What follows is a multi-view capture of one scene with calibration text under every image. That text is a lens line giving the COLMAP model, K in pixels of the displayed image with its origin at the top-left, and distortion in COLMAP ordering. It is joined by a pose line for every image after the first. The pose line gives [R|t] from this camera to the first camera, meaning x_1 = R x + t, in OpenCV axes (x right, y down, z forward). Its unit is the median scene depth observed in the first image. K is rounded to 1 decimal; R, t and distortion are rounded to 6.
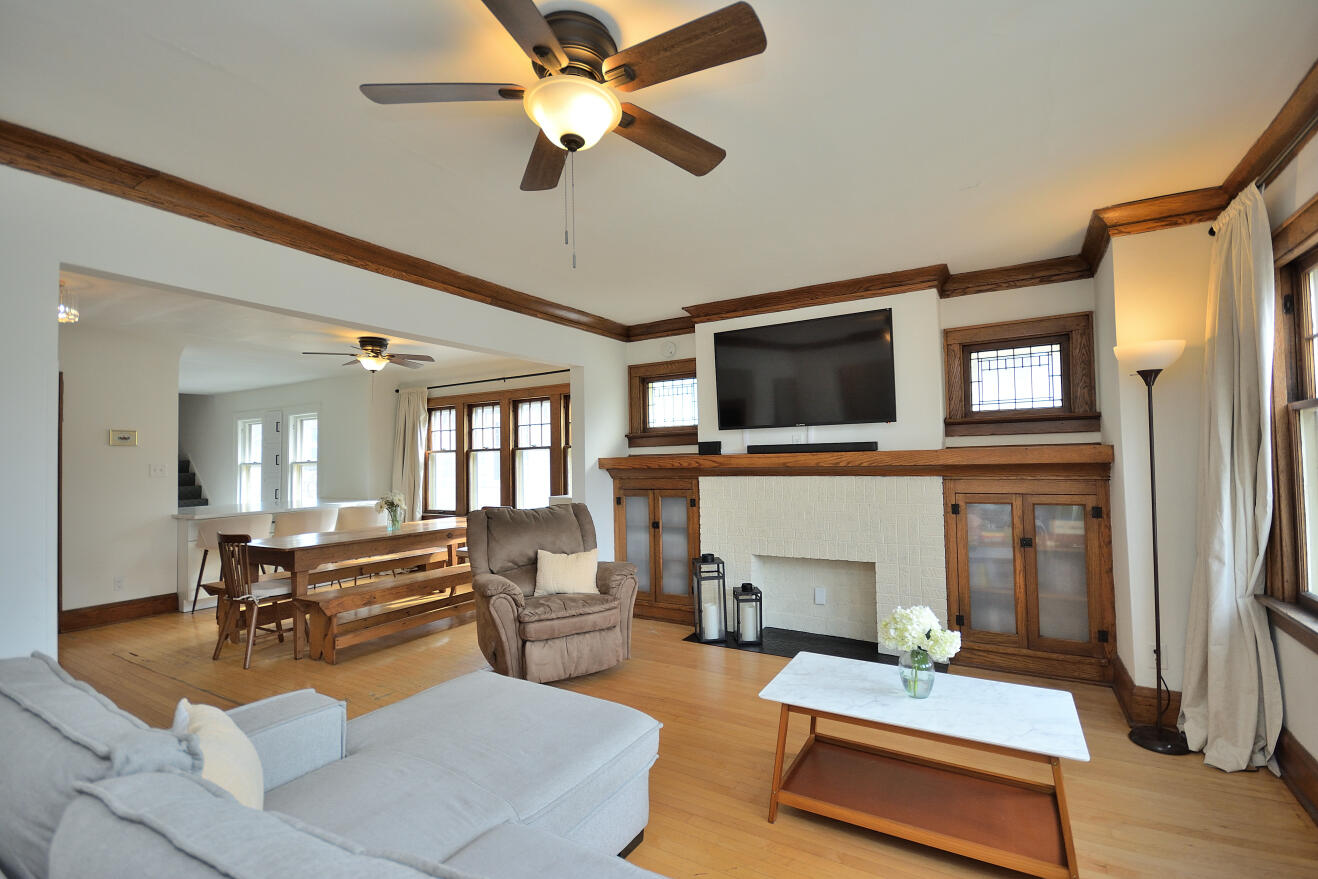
lens RADIAL K [[593.1, 0, 657.4], [0, 593.1, 443.0], [0, 0, 1]] dist [-0.000577, -0.002311]
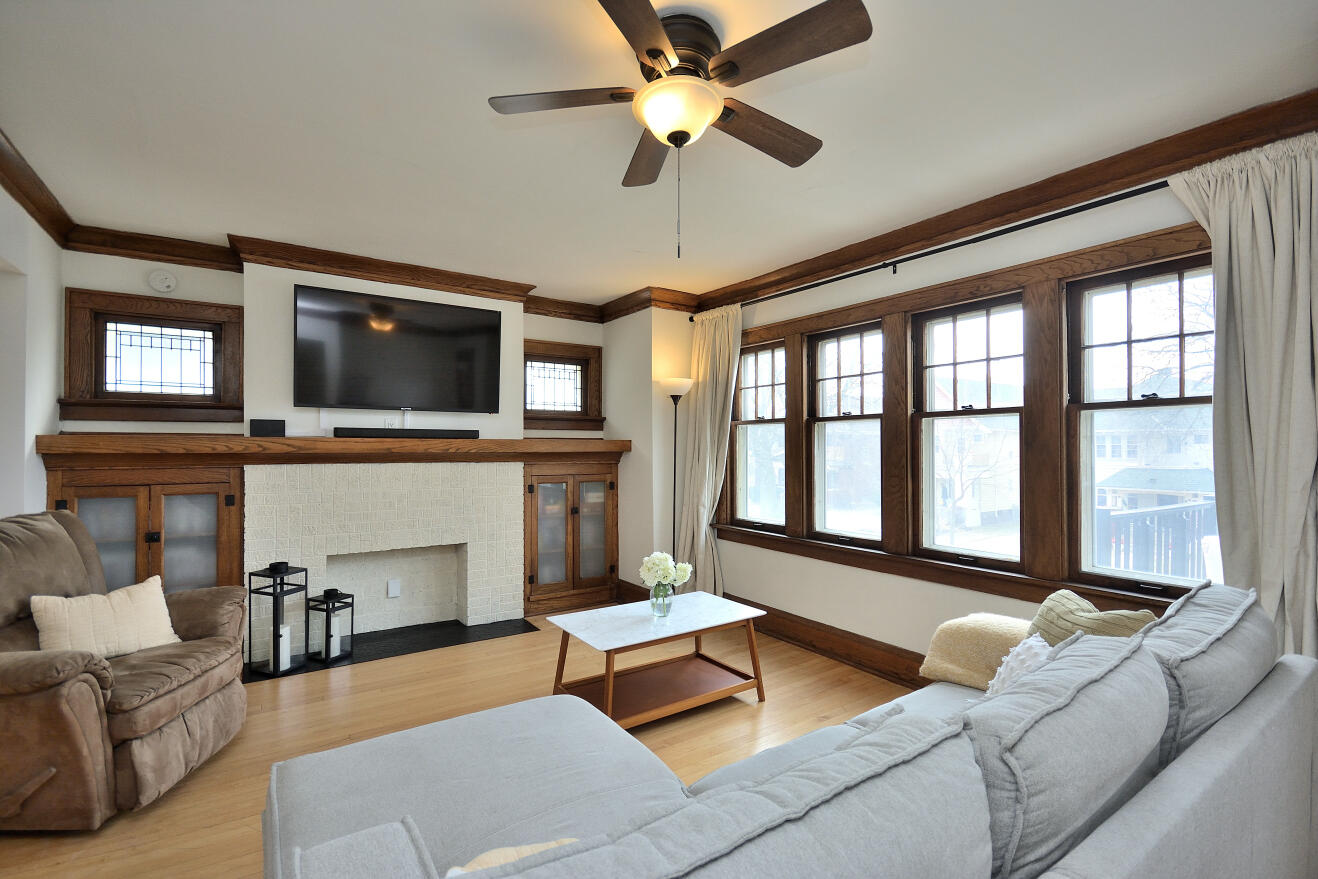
lens RADIAL K [[593.1, 0, 660.3], [0, 593.1, 442.1], [0, 0, 1]] dist [-0.000577, -0.002311]
pose [[0.415128, 0.027143, 0.909358, -0.402015], [-0.037560, 0.999214, -0.012678, 0.017365], [-0.908988, -0.028892, 0.415821, 0.207604]]
